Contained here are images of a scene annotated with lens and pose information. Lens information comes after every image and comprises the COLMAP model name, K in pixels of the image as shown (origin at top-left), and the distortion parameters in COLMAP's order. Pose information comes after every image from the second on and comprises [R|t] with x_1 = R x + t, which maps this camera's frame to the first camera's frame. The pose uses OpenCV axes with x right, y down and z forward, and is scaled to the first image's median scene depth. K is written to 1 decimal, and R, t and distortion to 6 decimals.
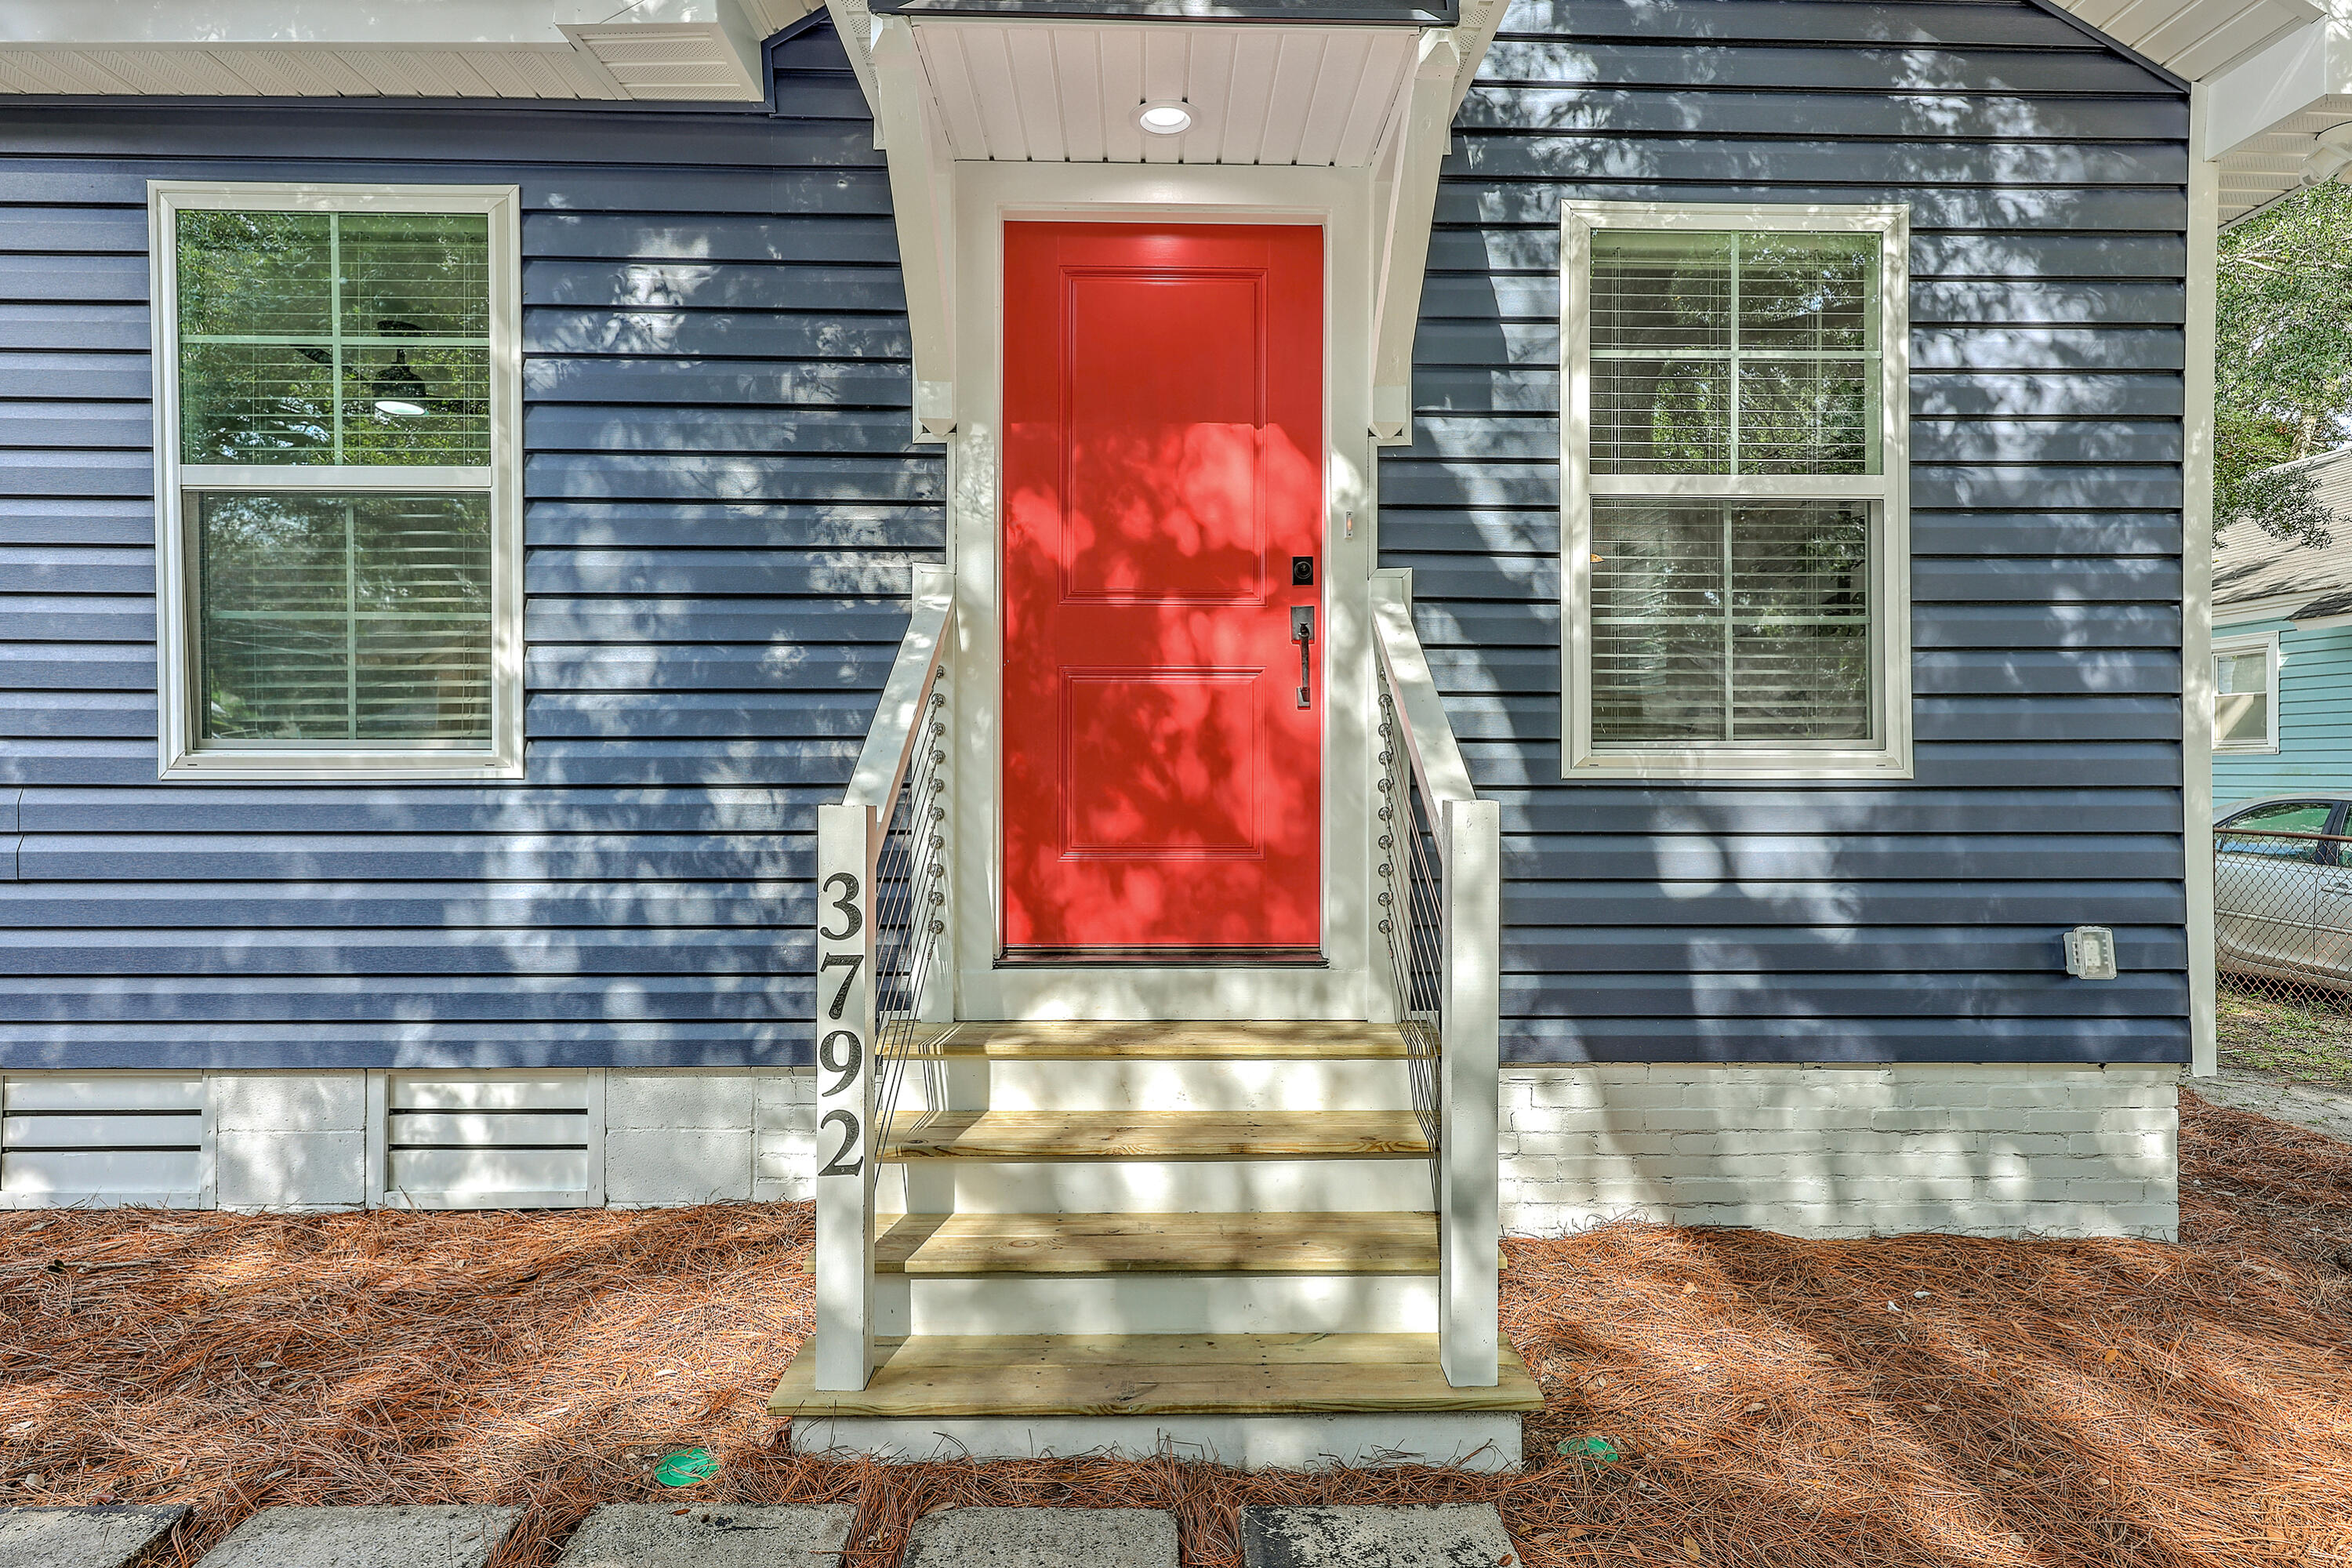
lens RADIAL K [[1233.9, 0, 1132.3], [0, 1233.9, 767.2], [0, 0, 1]] dist [0.000567, -0.000059]
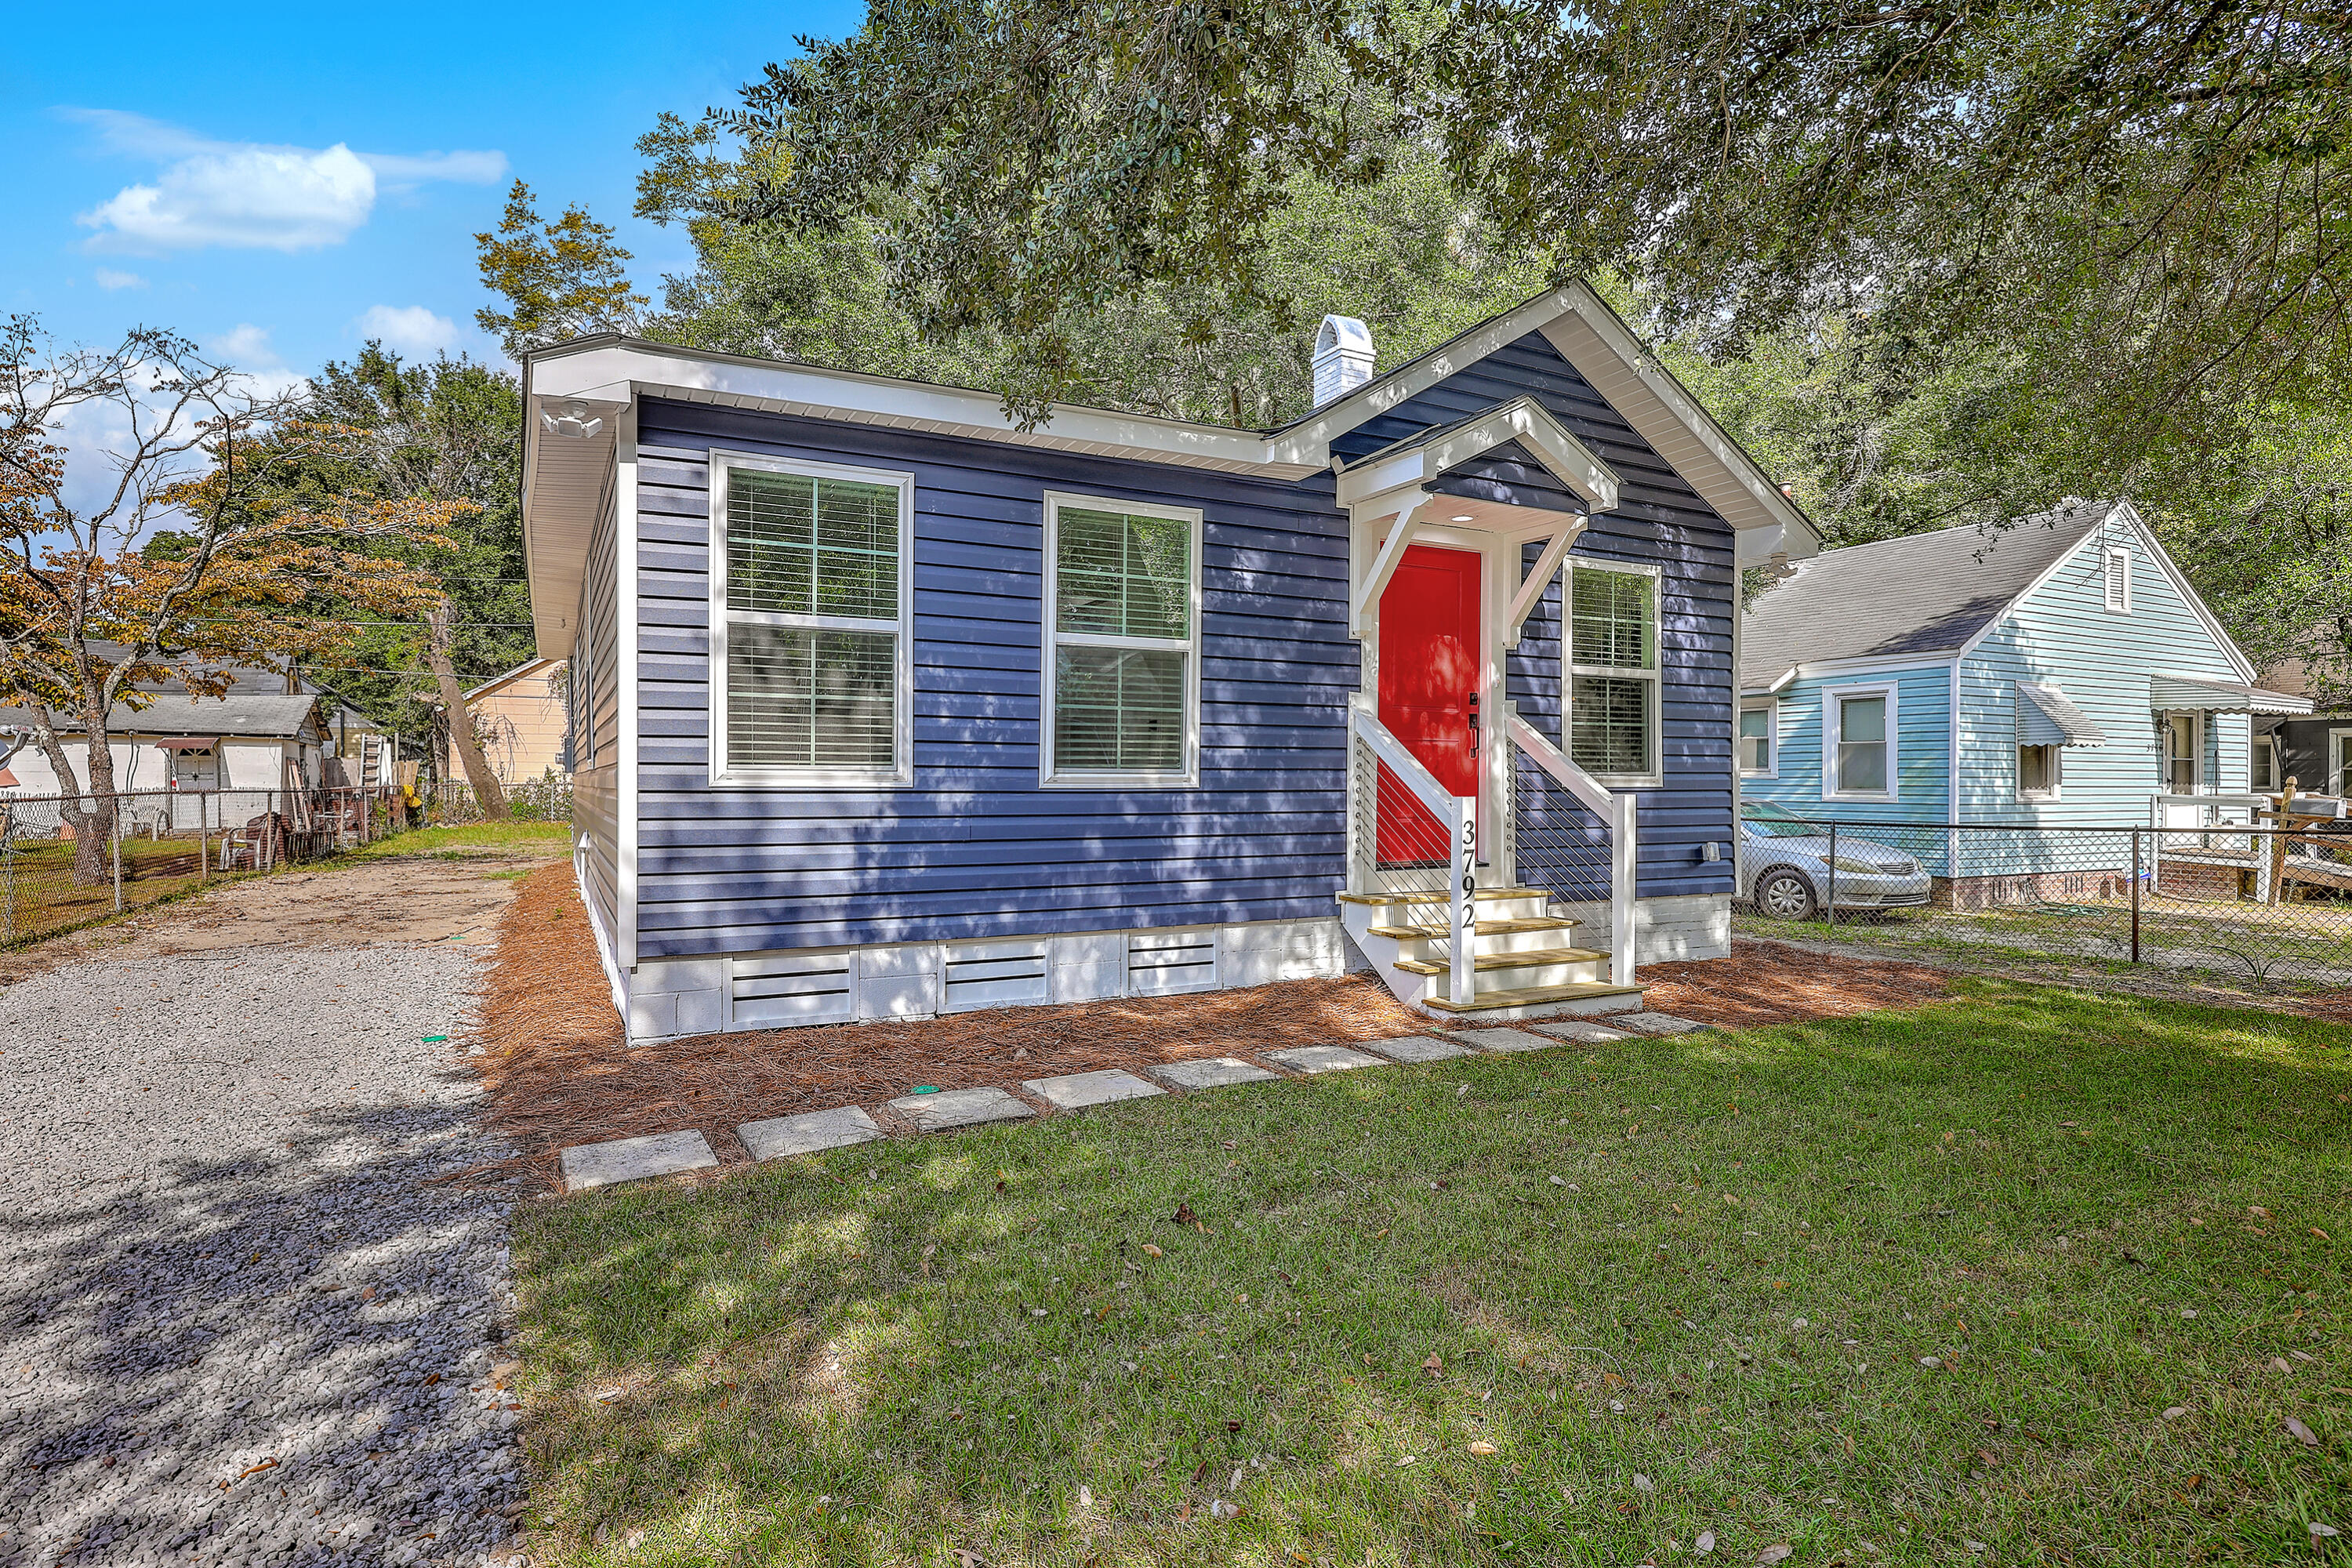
lens RADIAL K [[1233.9, 0, 1186.4], [0, 1233.9, 779.1], [0, 0, 1]] dist [0.000567, -0.000059]
pose [[0.889920, 0.002079, 0.456111, -1.447712], [-0.000956, 0.999996, -0.002693, -0.001429], [-0.456115, 0.001961, 0.889919, -0.860928]]
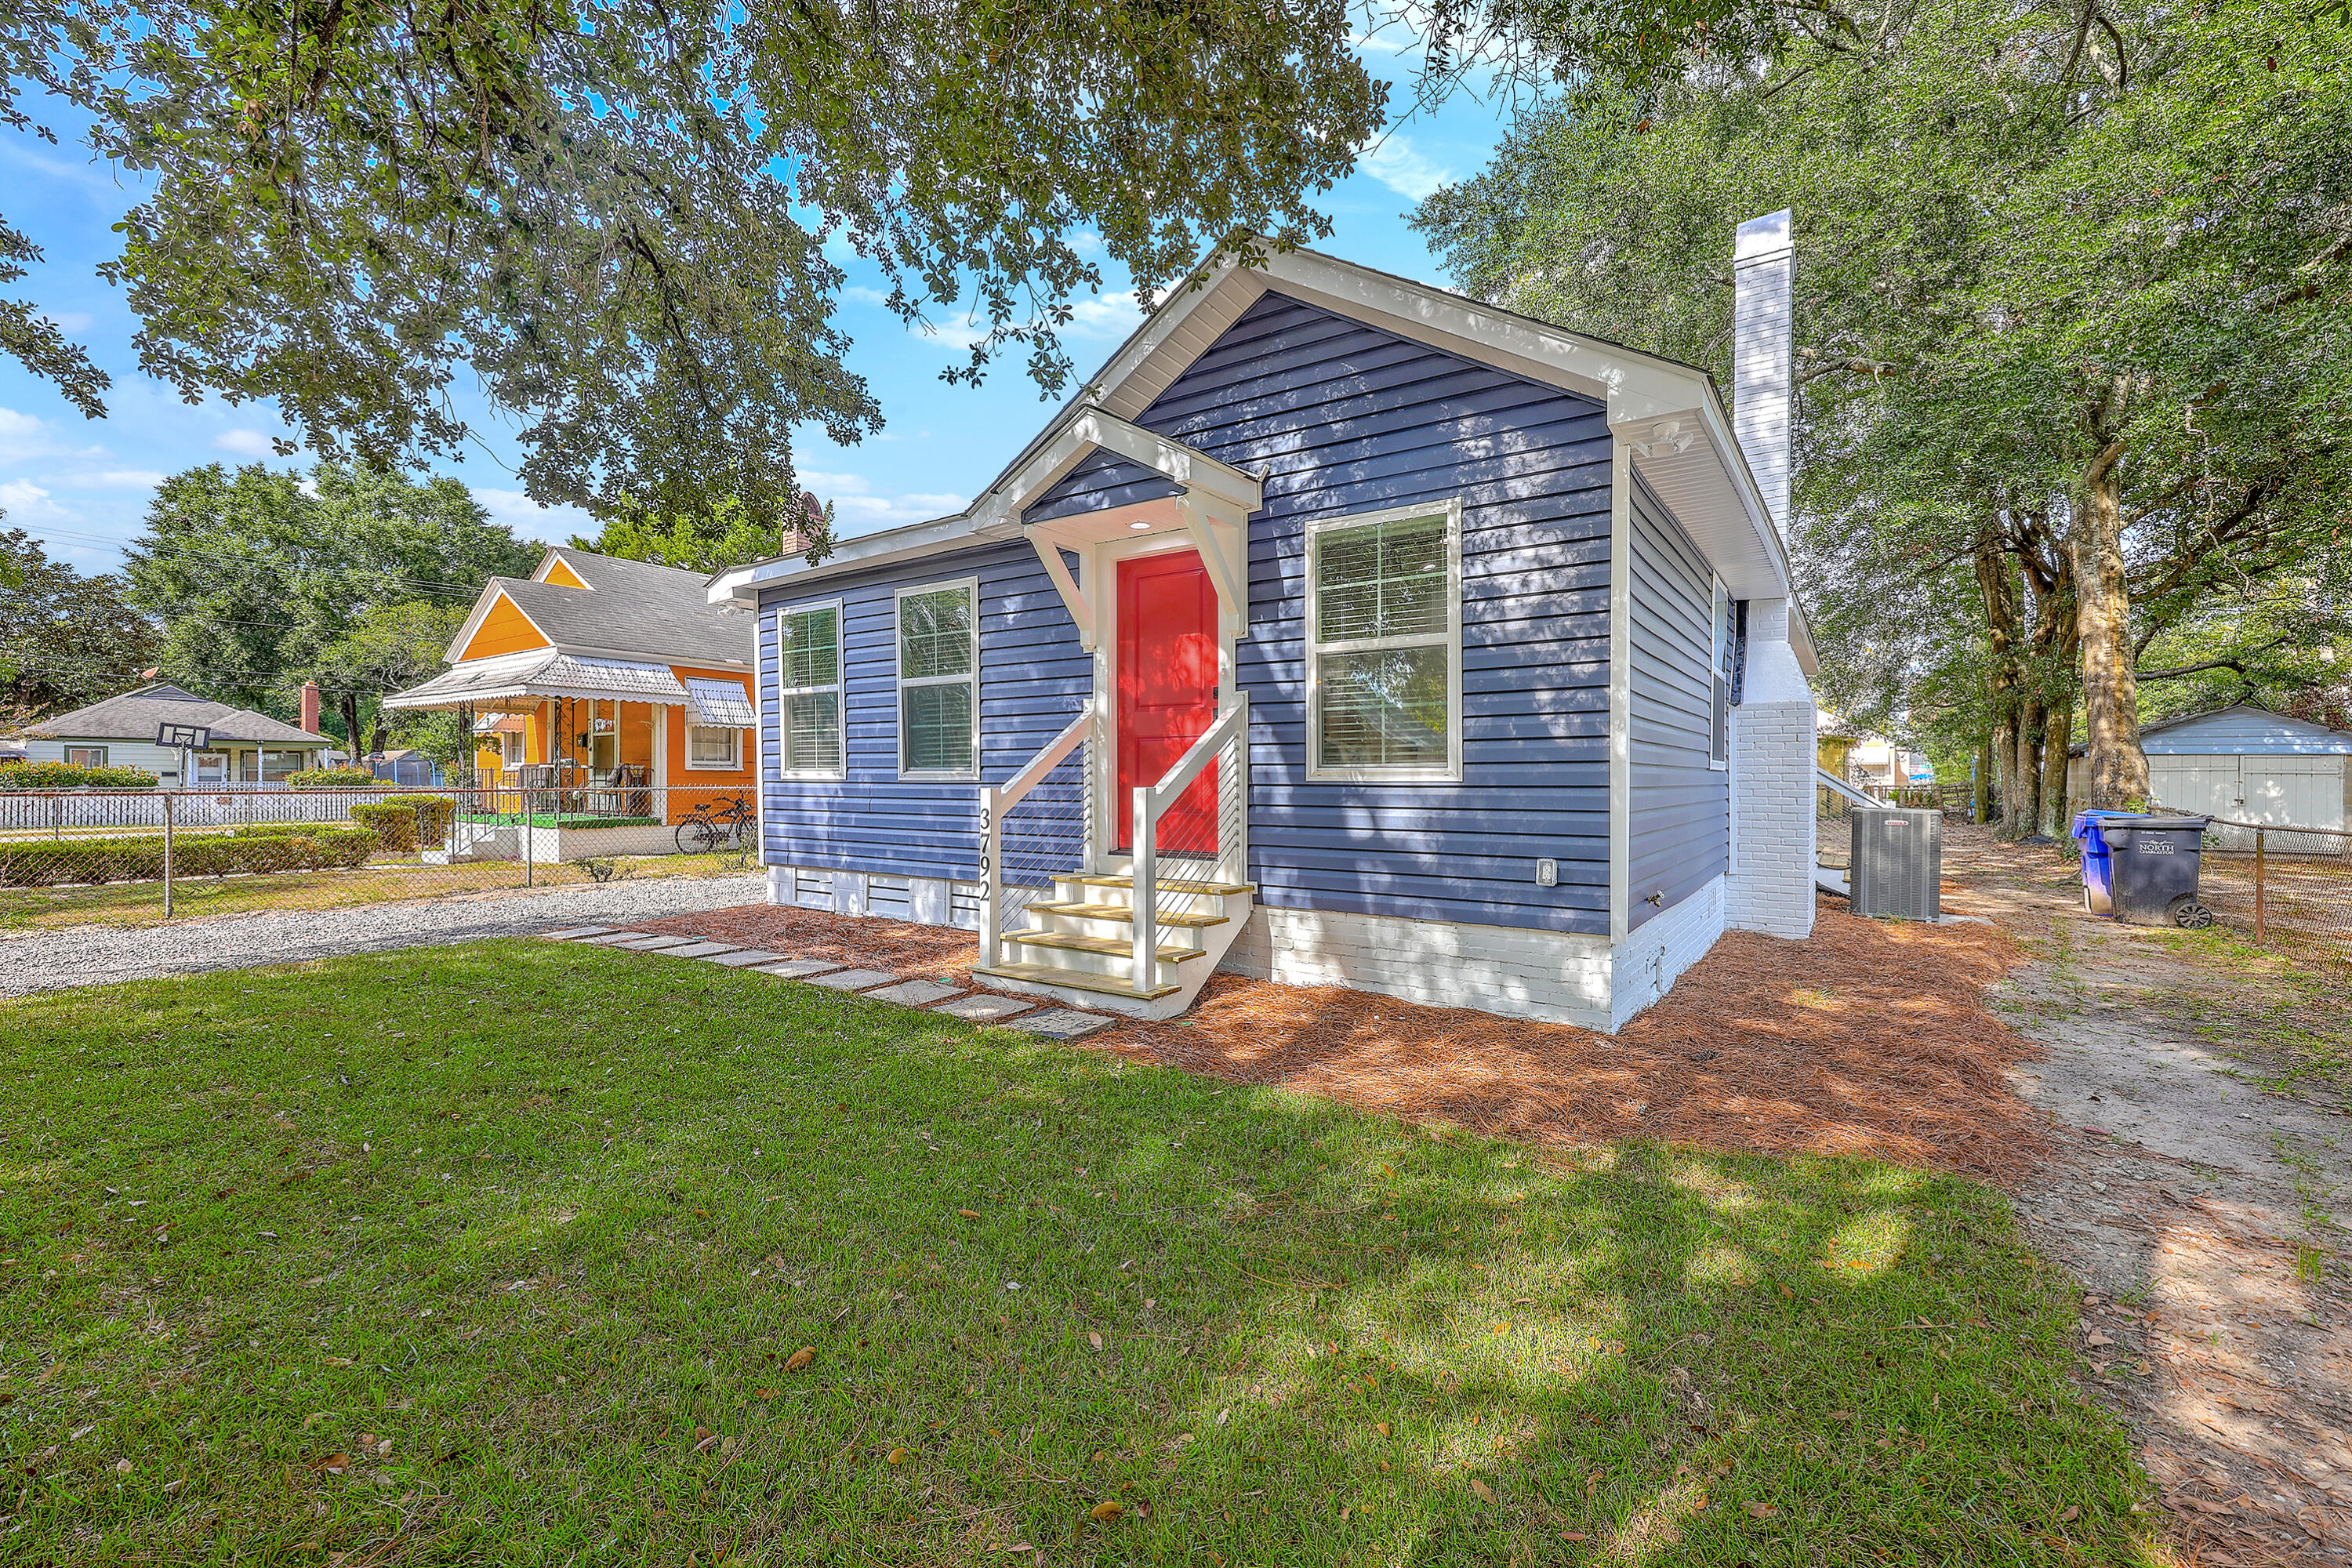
lens RADIAL K [[968.6, 0, 1177.1], [0, 968.6, 776.8], [0, 0, 1]] dist [-0.000792, -0.000190]
pose [[0.812649, -0.001106, -0.582753, 1.177374], [-0.002103, 0.999986, -0.004831, 0.009842], [0.582750, 0.005151, 0.812635, -0.555192]]
